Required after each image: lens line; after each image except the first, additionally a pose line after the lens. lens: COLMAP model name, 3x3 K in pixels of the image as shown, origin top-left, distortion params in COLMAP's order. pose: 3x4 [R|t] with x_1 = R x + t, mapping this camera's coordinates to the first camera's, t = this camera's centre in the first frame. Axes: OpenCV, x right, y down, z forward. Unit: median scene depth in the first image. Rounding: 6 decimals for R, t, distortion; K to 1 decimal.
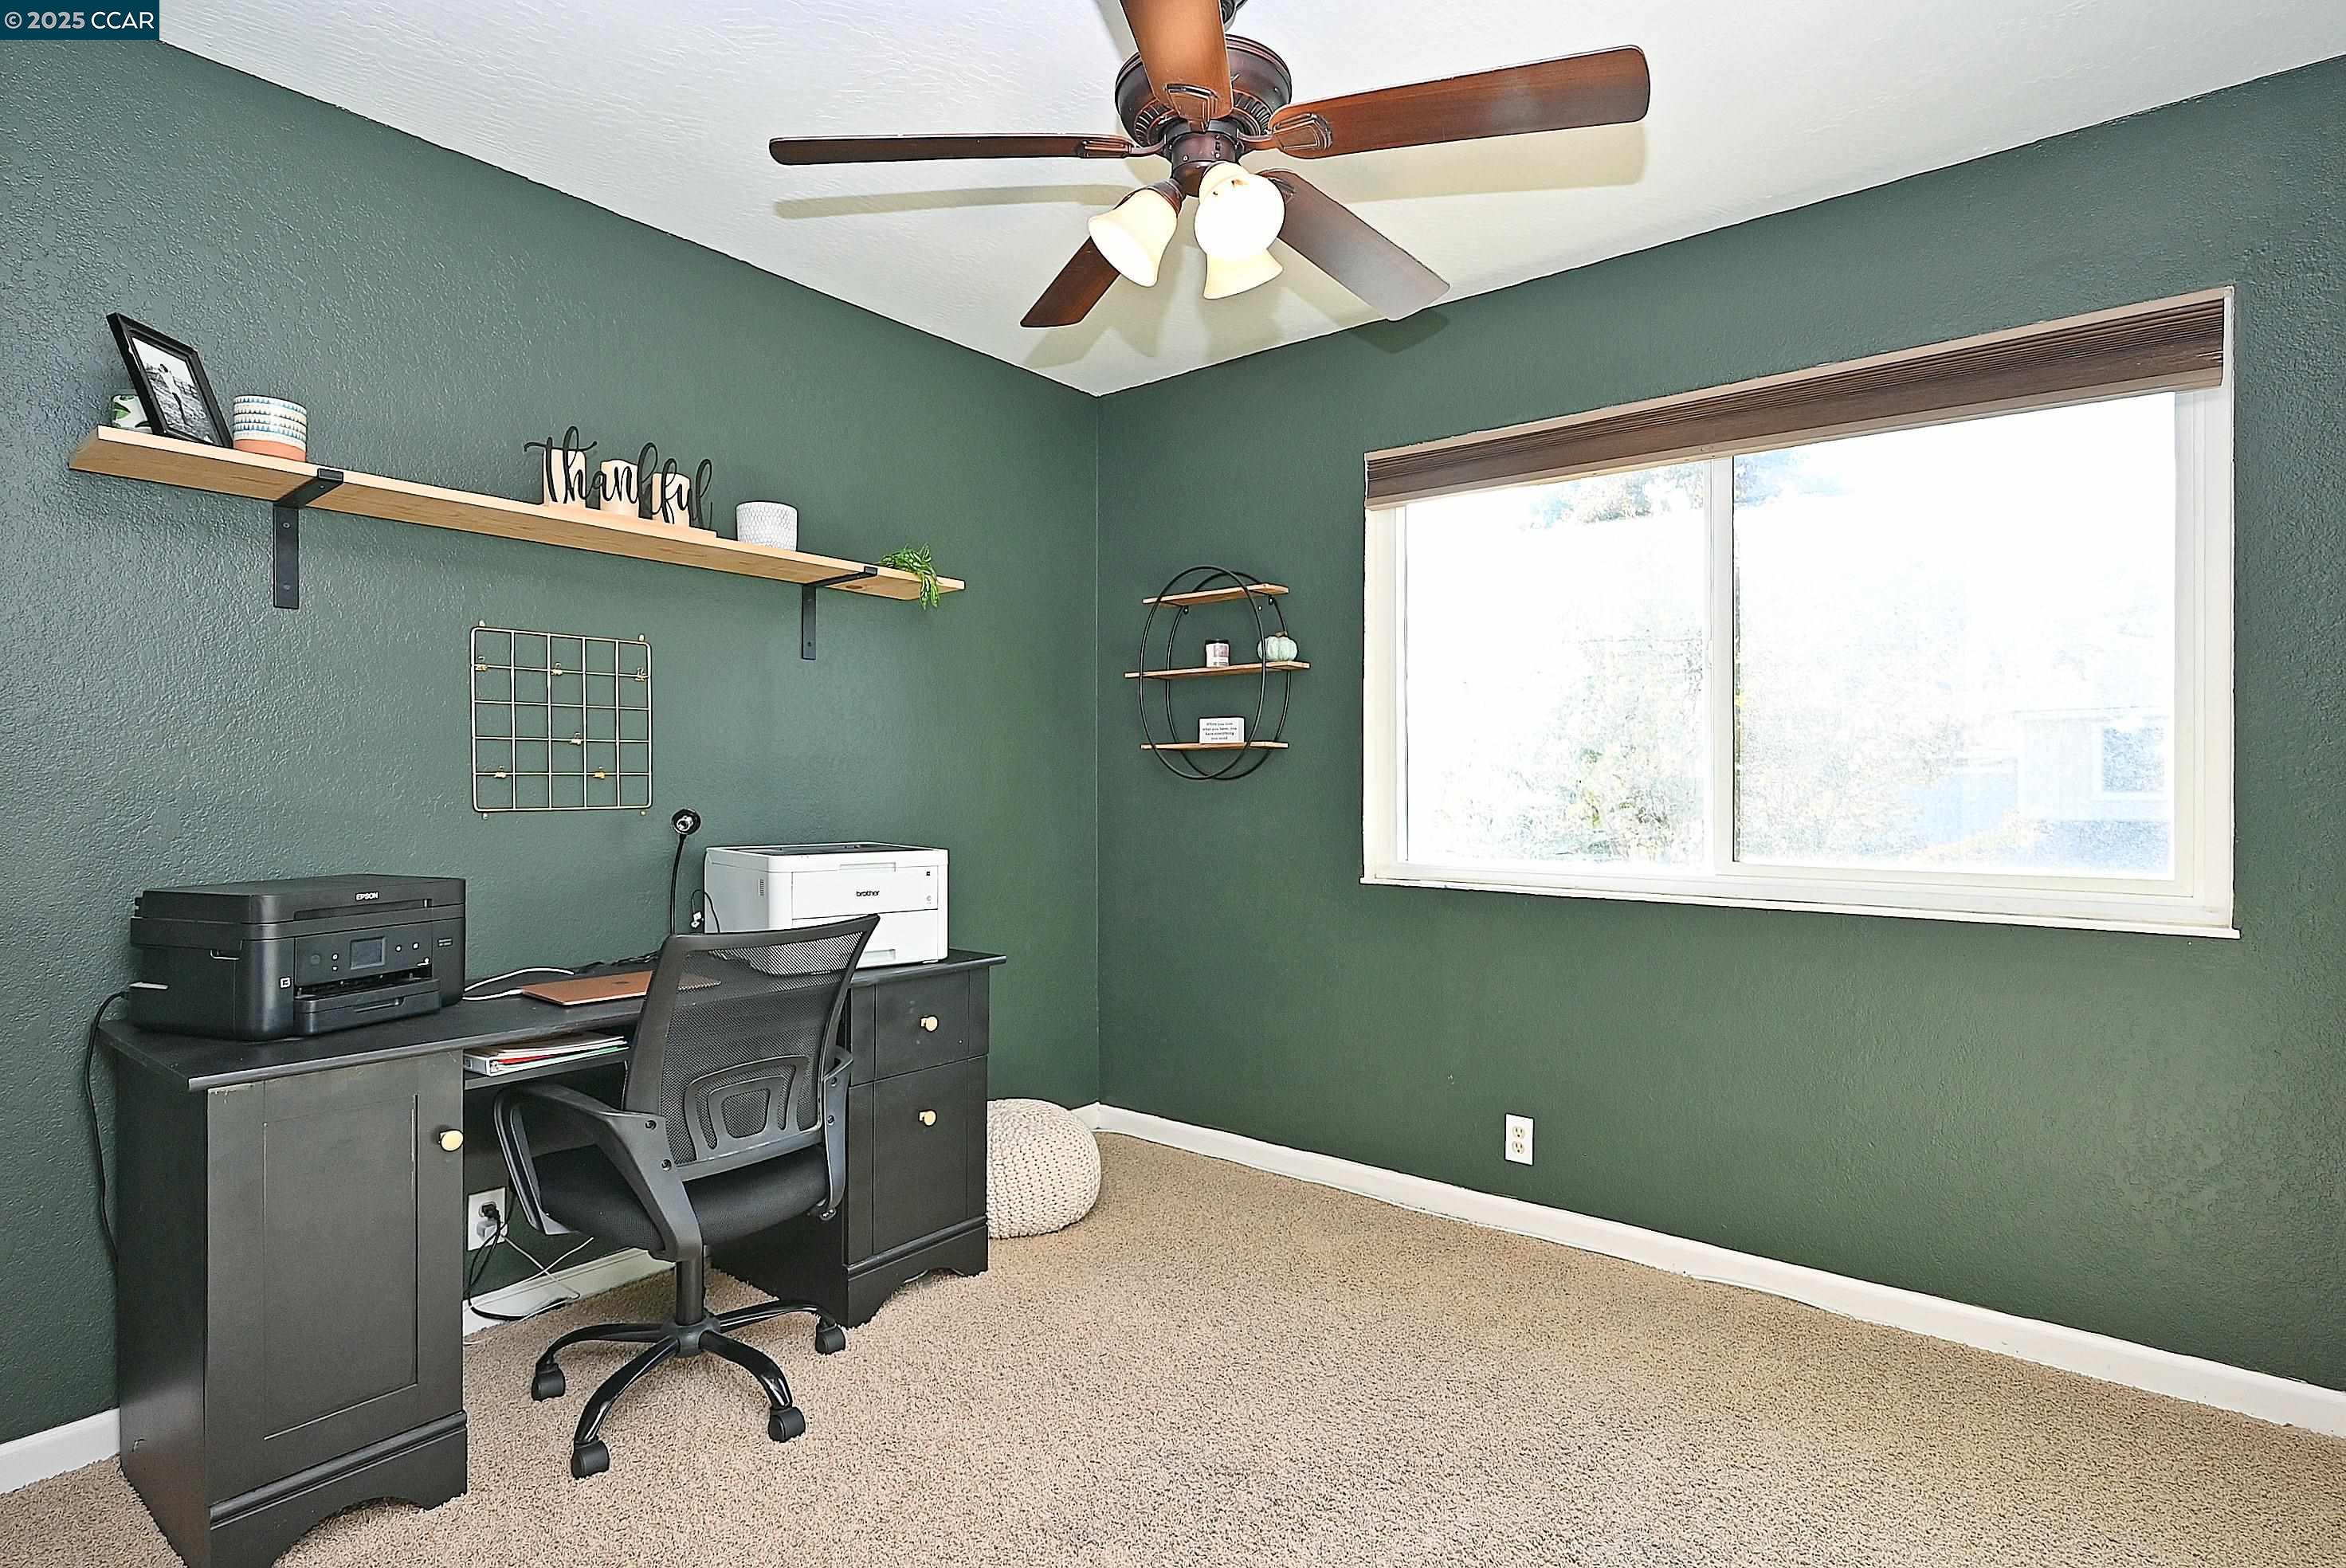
lens RADIAL K [[1153.0, 0, 1169.2], [0, 1153.0, 784.3], [0, 0, 1]] dist [-0.005342, 0.000870]
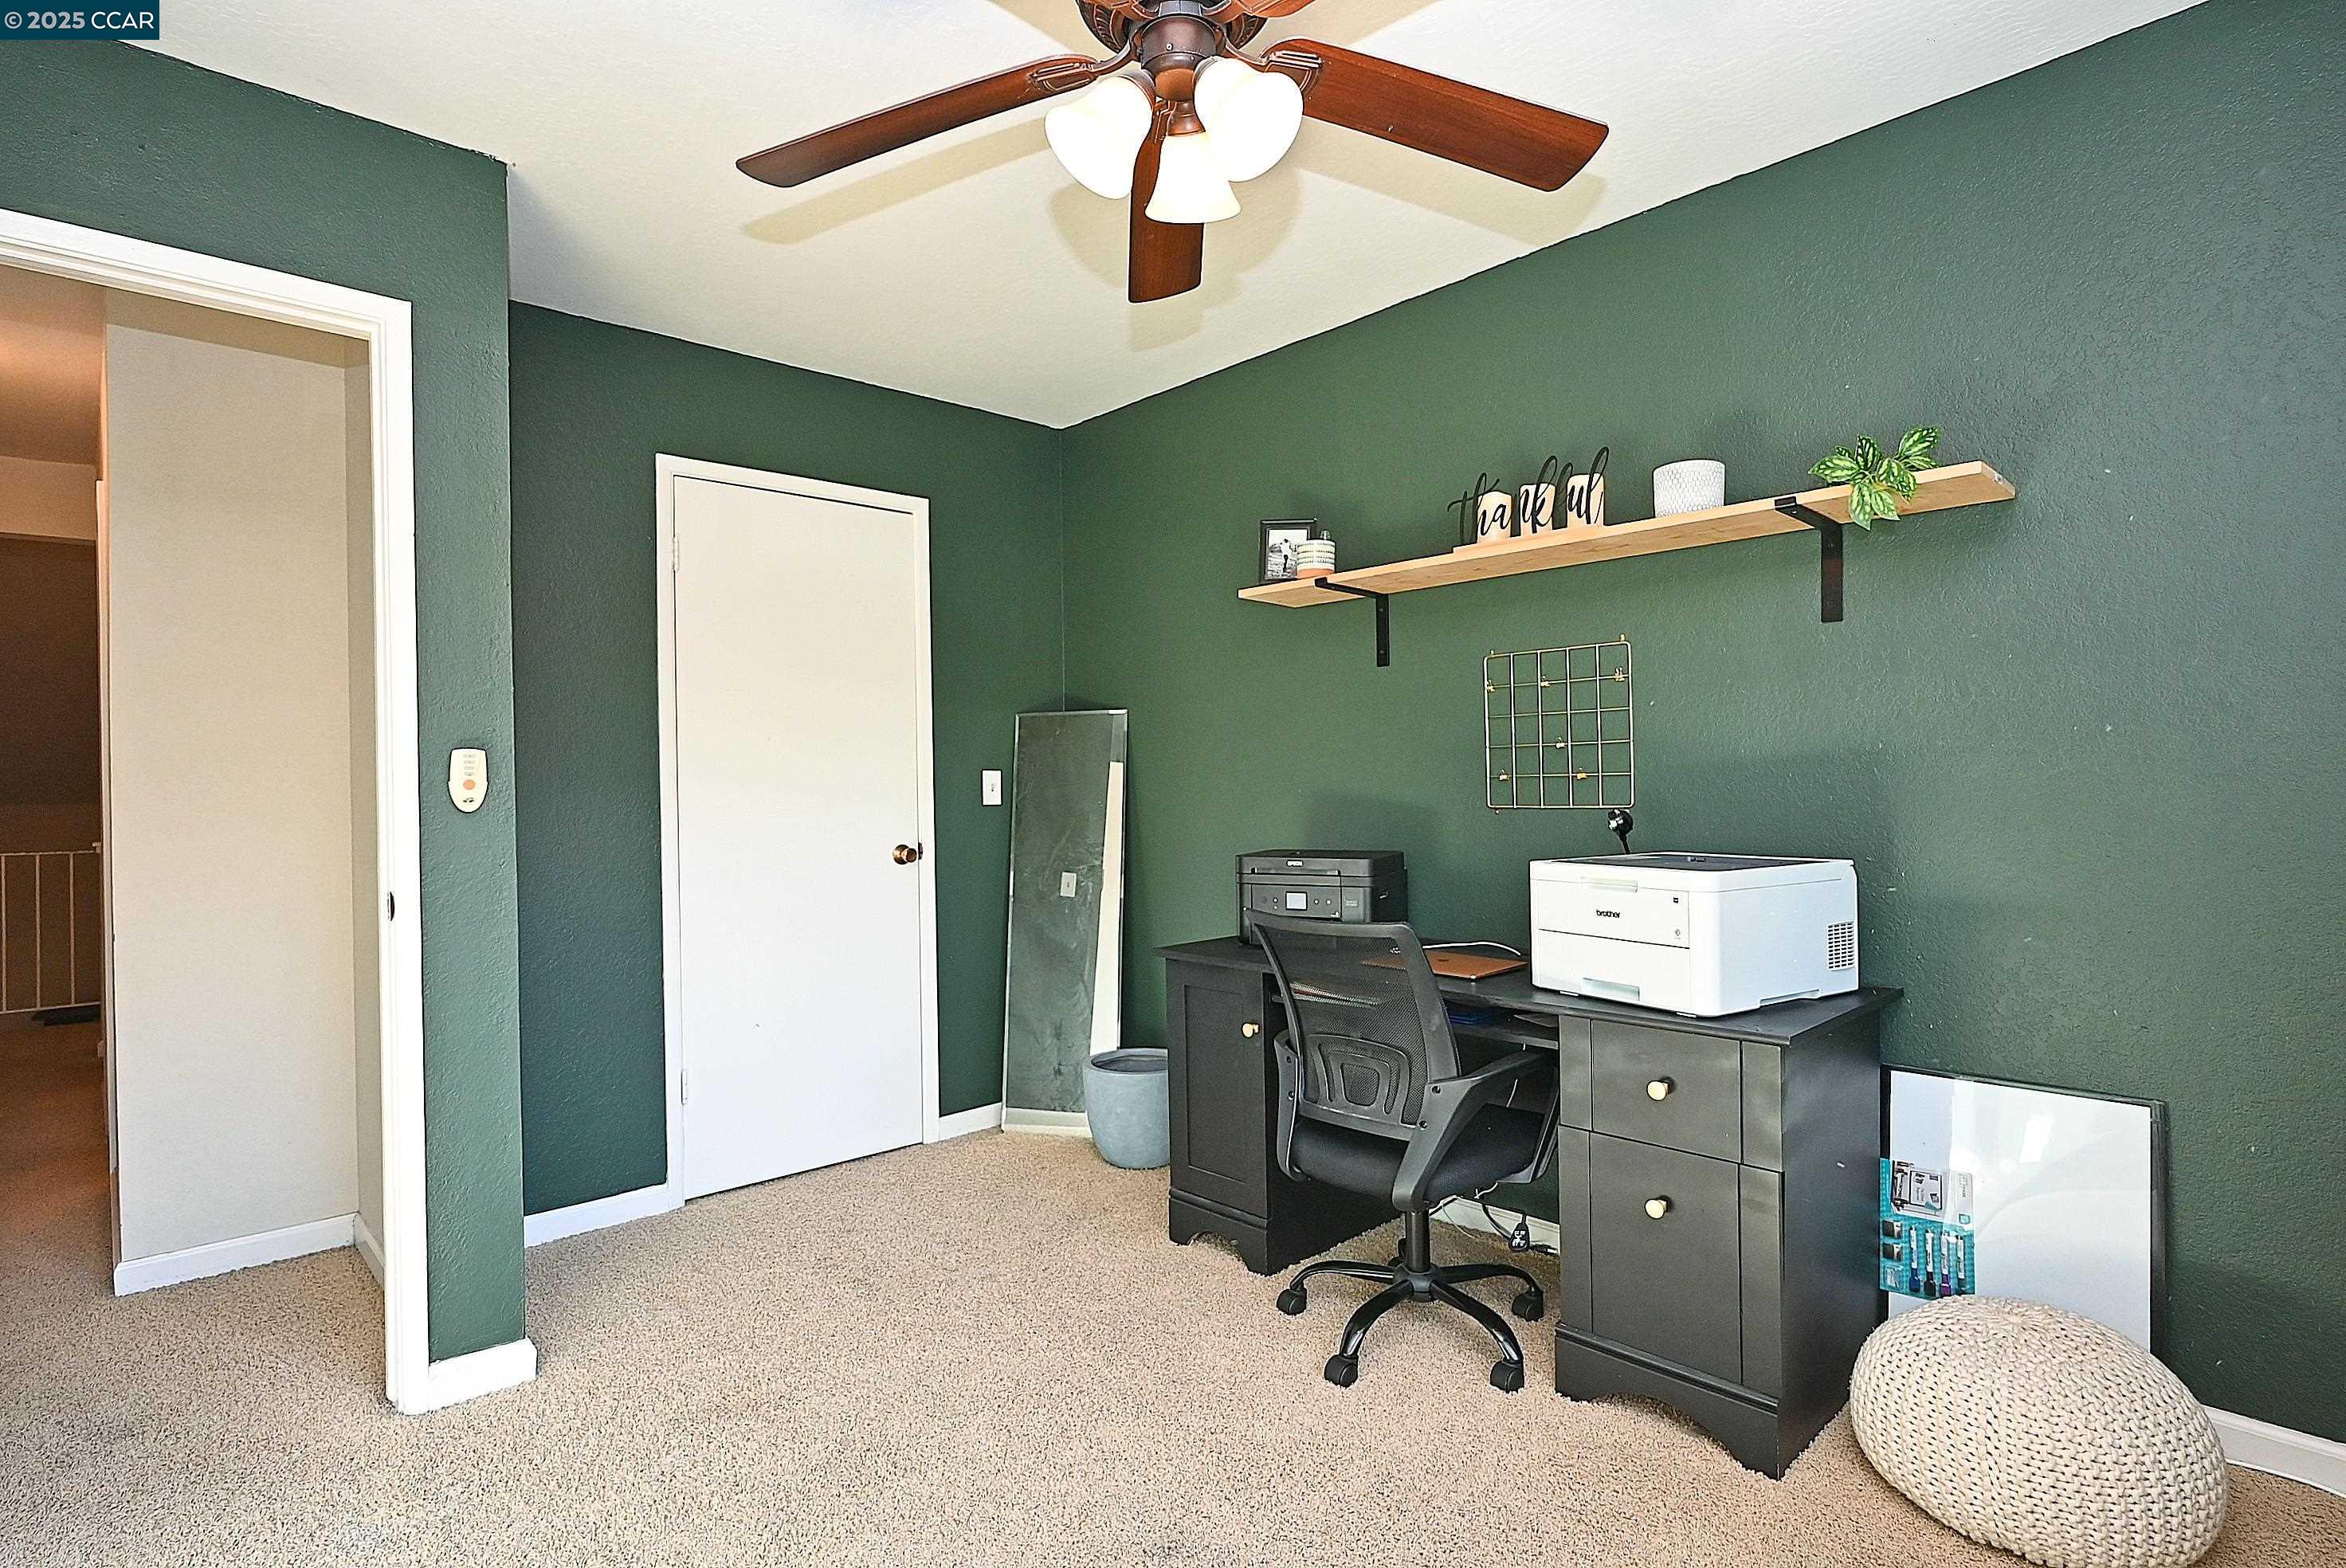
lens RADIAL K [[1153.0, 0, 1169.2], [0, 1153.0, 784.3], [0, 0, 1]] dist [-0.005342, 0.000870]
pose [[-0.145205, 0.001568, -0.989400, 0.667389], [0.015847, 0.999874, -0.000741, -0.006700], [0.989275, -0.015787, -0.145211, 0.850708]]
